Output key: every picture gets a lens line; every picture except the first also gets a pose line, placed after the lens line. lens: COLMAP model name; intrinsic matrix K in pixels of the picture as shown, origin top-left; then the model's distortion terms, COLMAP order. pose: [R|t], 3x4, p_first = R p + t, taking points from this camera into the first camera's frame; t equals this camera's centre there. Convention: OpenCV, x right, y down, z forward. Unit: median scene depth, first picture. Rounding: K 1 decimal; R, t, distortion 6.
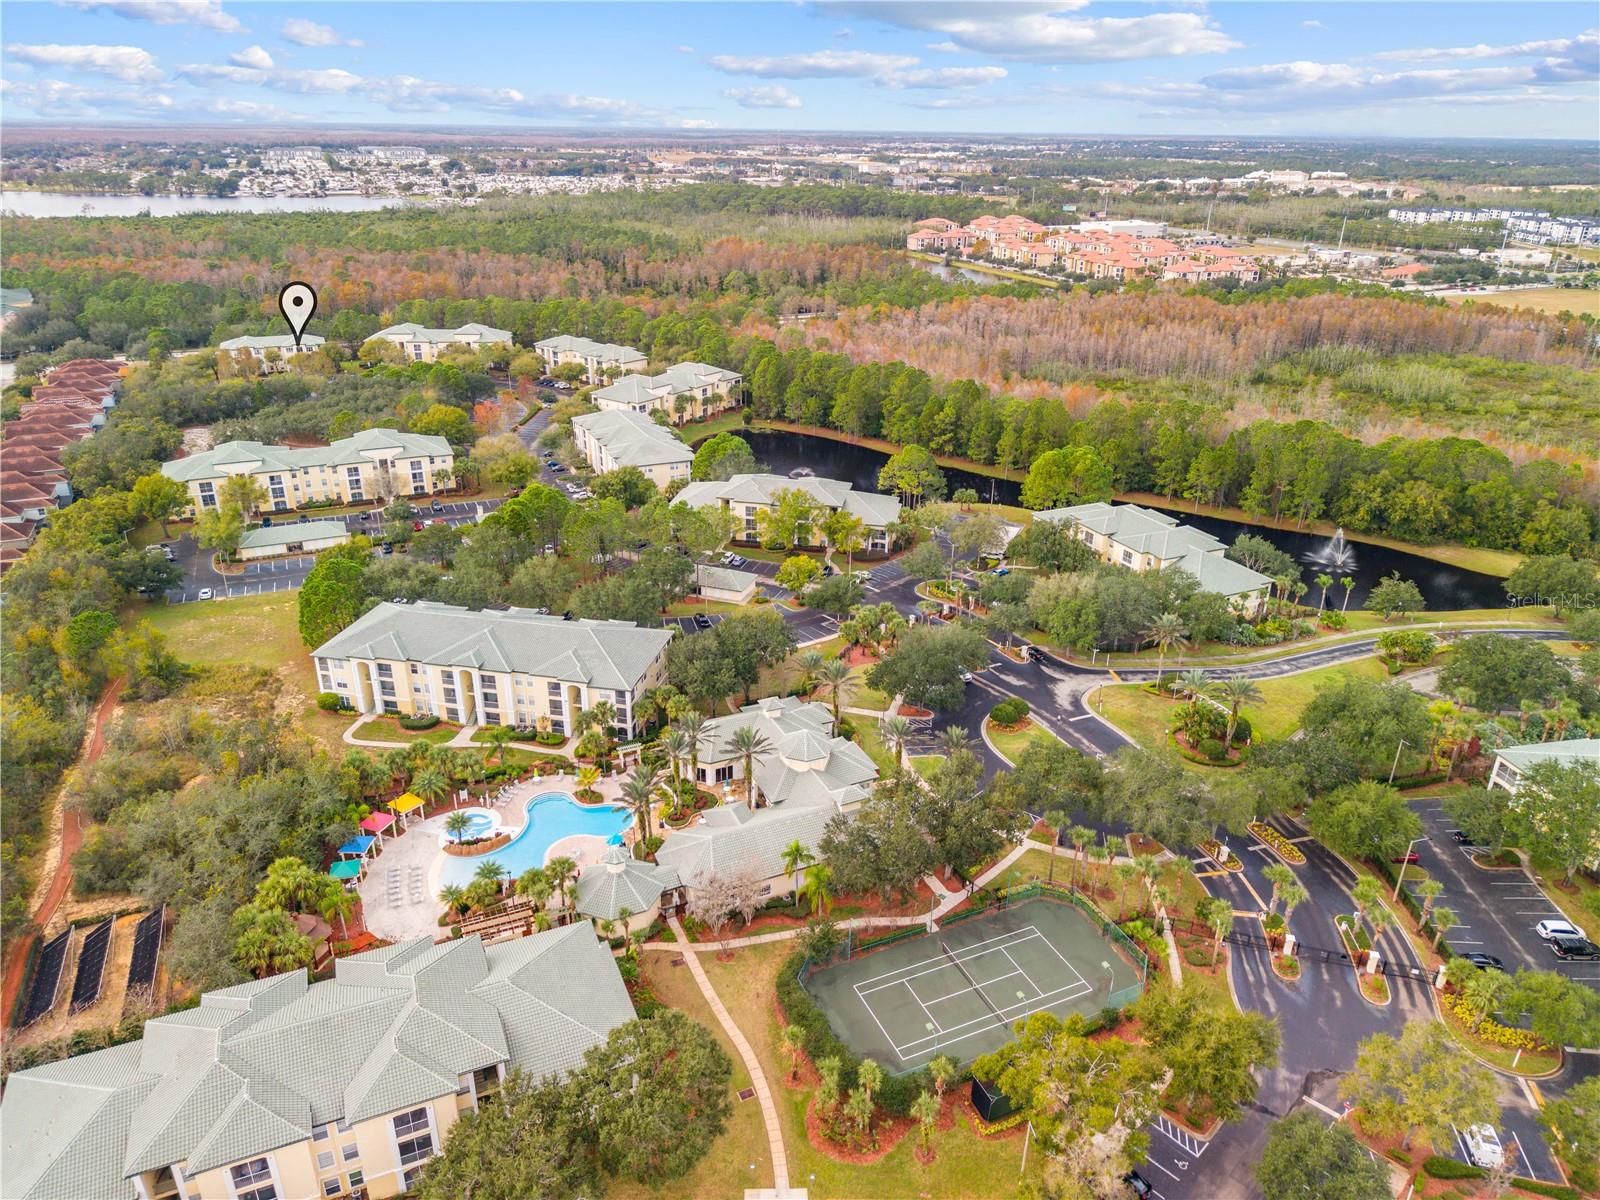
lens RADIAL K [[1081.5, 0, 805.9], [0, 1081.5, 600.9], [0, 0, 1]] dist [0.041440, -0.038822]
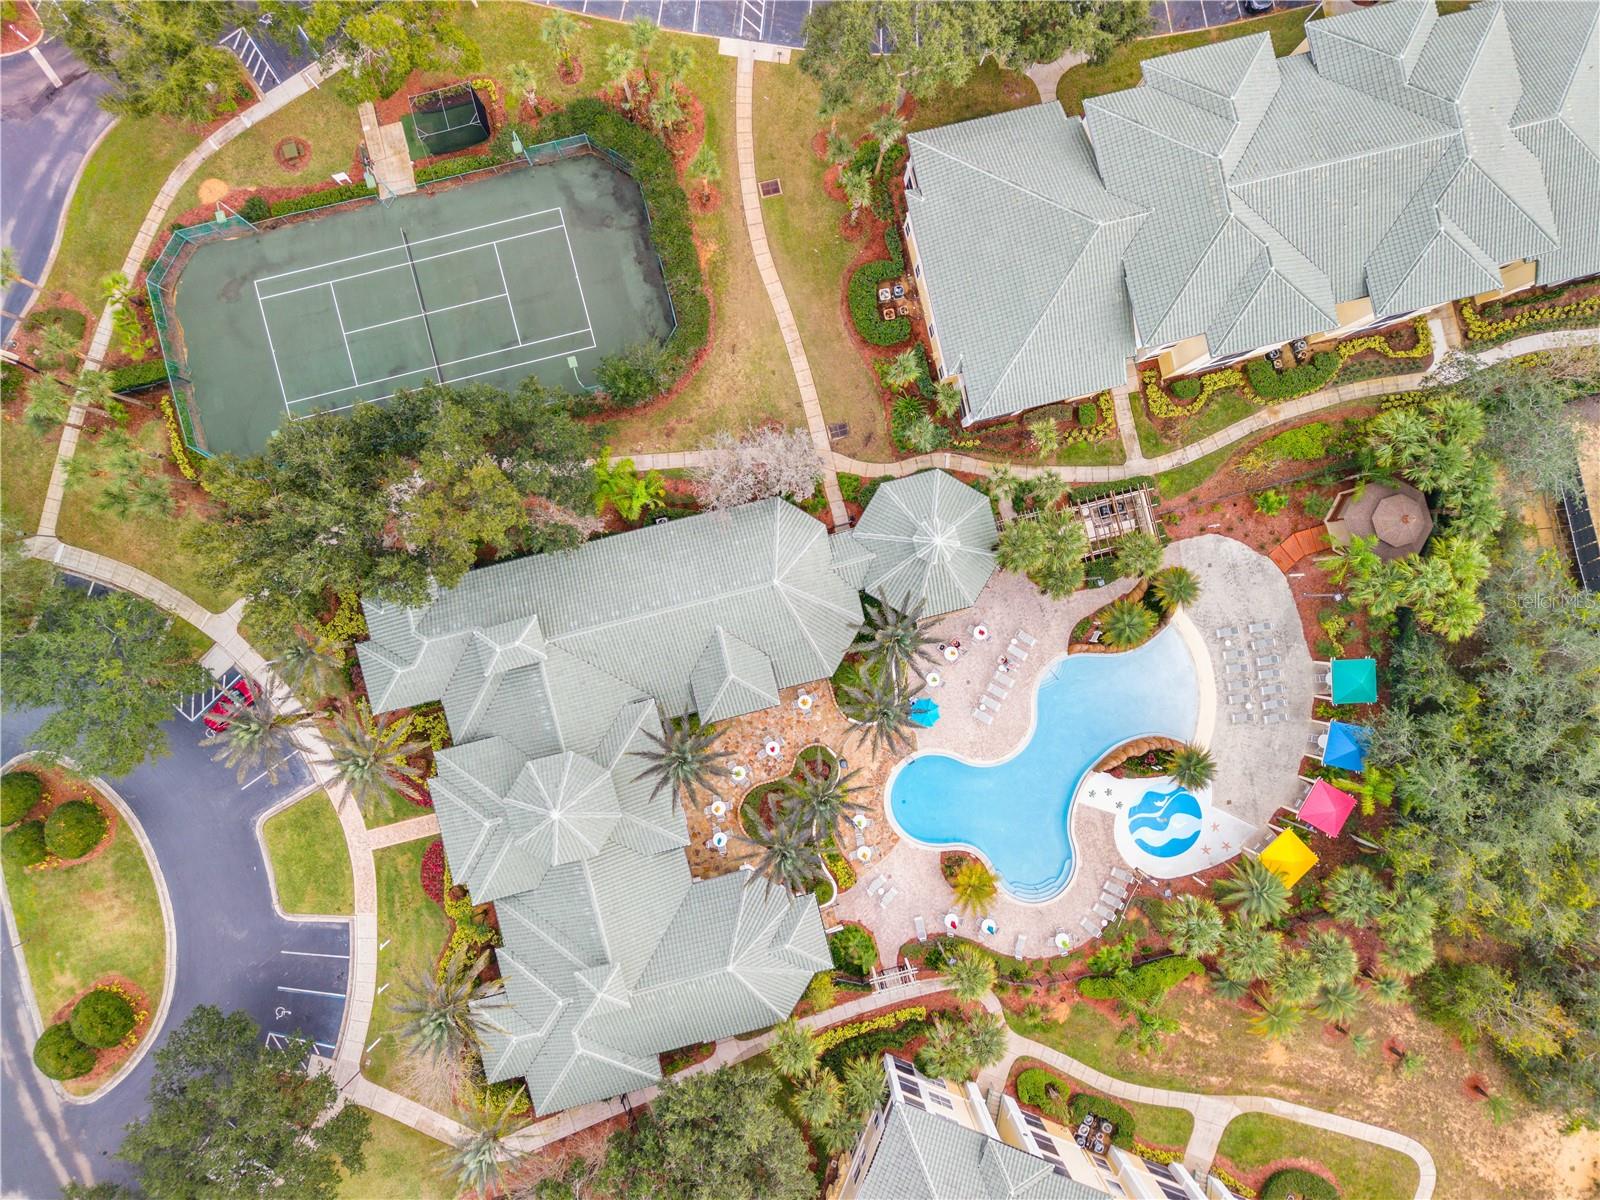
lens RADIAL K [[1087.2, 0, 809.0], [0, 1087.2, 597.0], [0, 0, 1]] dist [0.031041, -0.021553]
pose [[-0.983433, -0.179011, -0.028558, -0.100650], [0.048238, -0.410288, 0.910679, -0.349950], [-0.174739, 0.894214, 0.412125, 0.836407]]
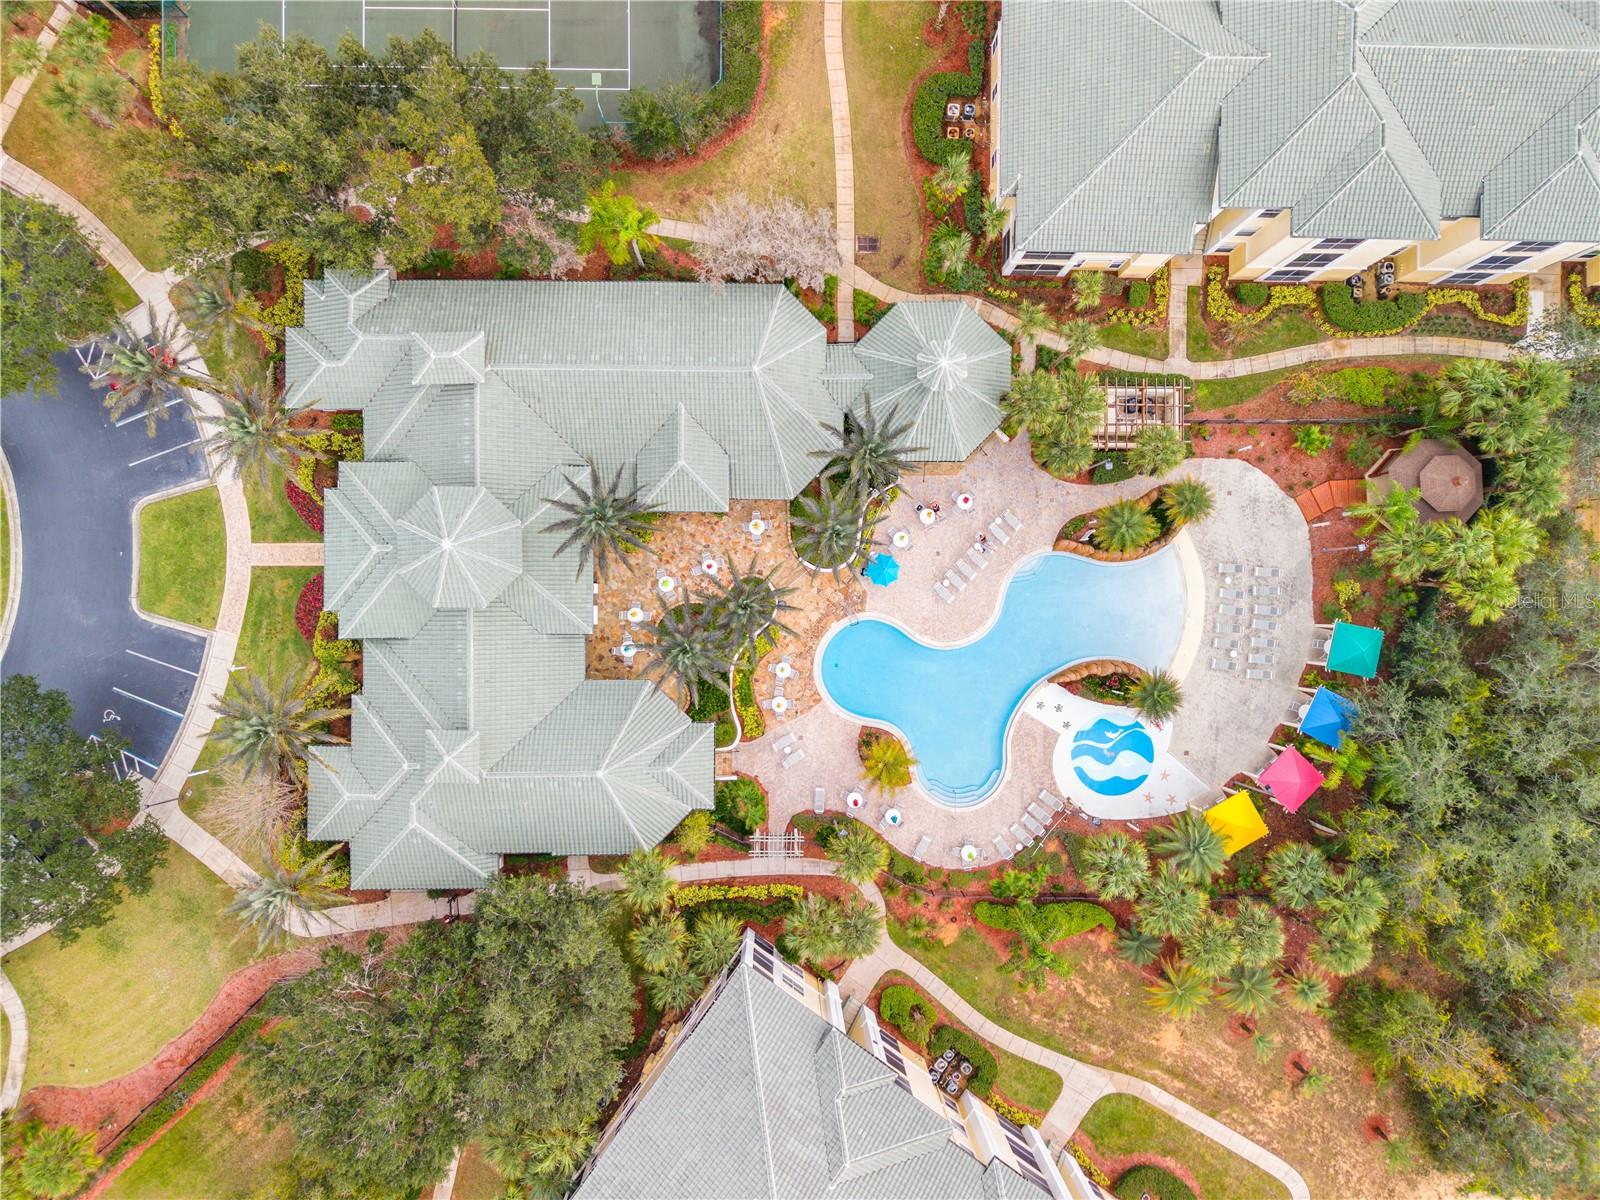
lens RADIAL K [[1087.2, 0, 809.0], [0, 1087.2, 597.0], [0, 0, 1]] dist [0.031041, -0.021553]
pose [[-0.909626, -0.414979, -0.019319, -0.163252], [0.151642, -0.374971, 0.914550, -0.328532], [-0.386763, 0.828969, 0.404011, 0.954407]]
